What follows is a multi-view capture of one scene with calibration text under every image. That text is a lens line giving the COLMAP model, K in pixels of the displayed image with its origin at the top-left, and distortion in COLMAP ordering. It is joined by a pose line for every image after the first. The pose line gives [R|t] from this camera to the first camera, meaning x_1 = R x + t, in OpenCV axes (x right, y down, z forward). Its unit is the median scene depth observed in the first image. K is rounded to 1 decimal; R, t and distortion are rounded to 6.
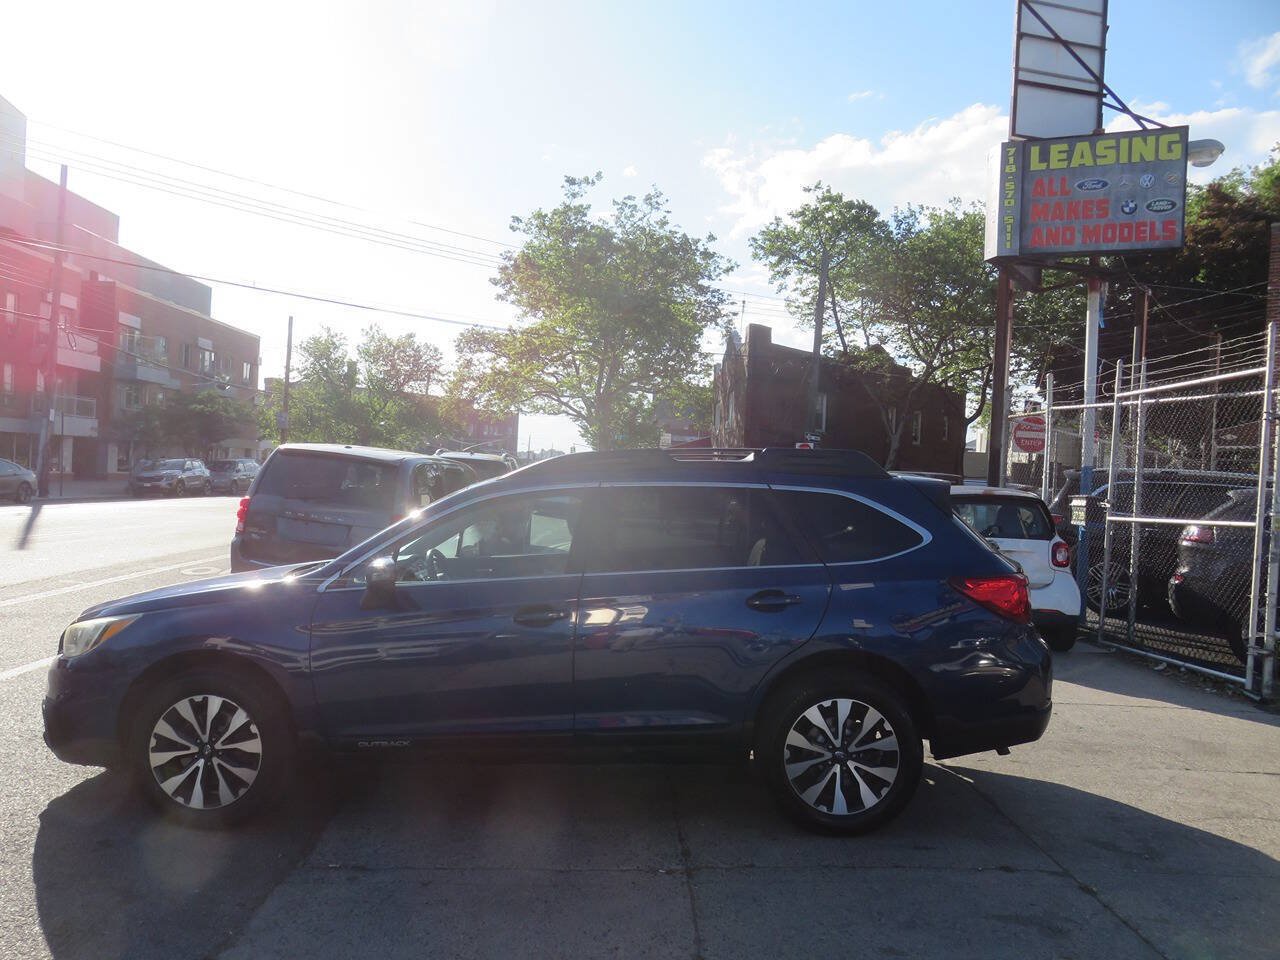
lens RADIAL K [[985.5, 0, 604.9], [0, 985.5, 477.7], [0, 0, 1]] dist [-0.001836, 0.032393]
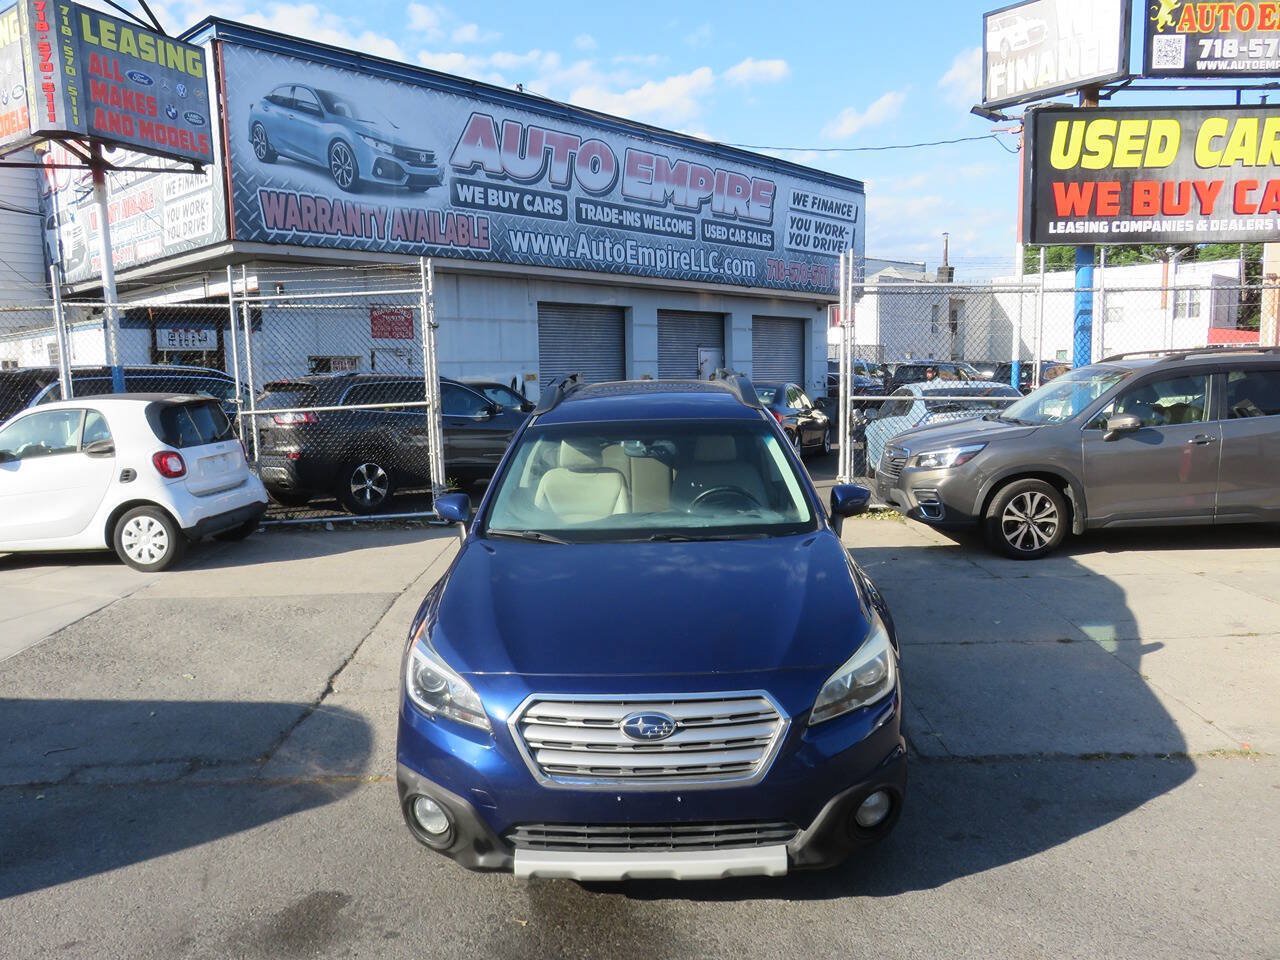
lens RADIAL K [[985.5, 0, 604.9], [0, 985.5, 477.7], [0, 0, 1]] dist [-0.001836, 0.032393]
pose [[0.022635, -0.162841, 0.986393, -0.537594], [0.036144, 0.986134, 0.161969, -0.047496], [-0.999090, 0.031986, 0.028207, 0.527813]]
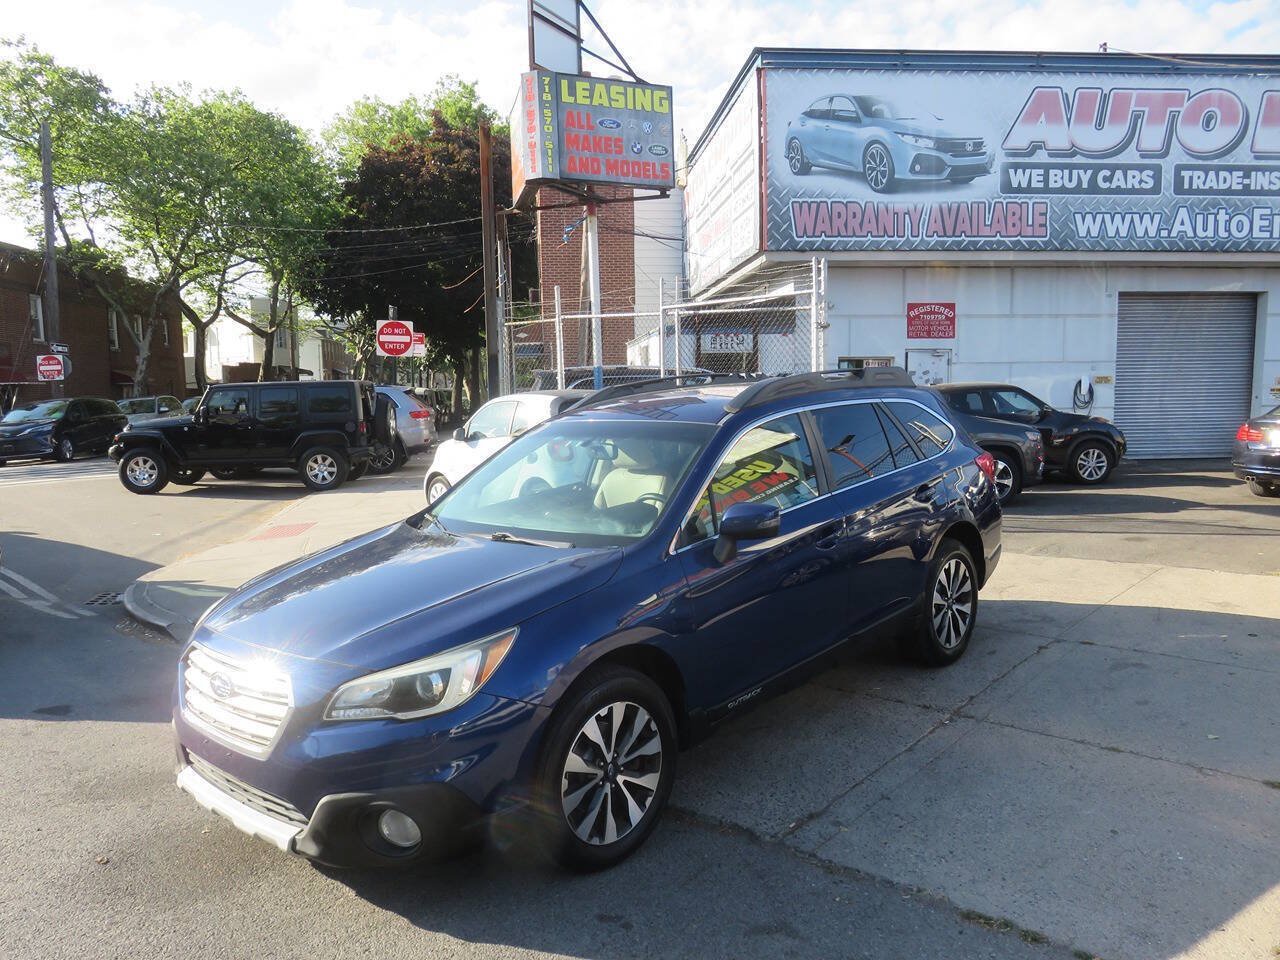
lens RADIAL K [[975.7, 0, 640.0], [0, 975.7, 480.0], [0, 0, 1]] dist [0.024163, 0.005879]
pose [[0.667535, -0.135163, 0.732207, -0.389654], [0.058088, 0.989842, 0.129764, -0.027980], [-0.742309, -0.044090, 0.668606, 0.183624]]
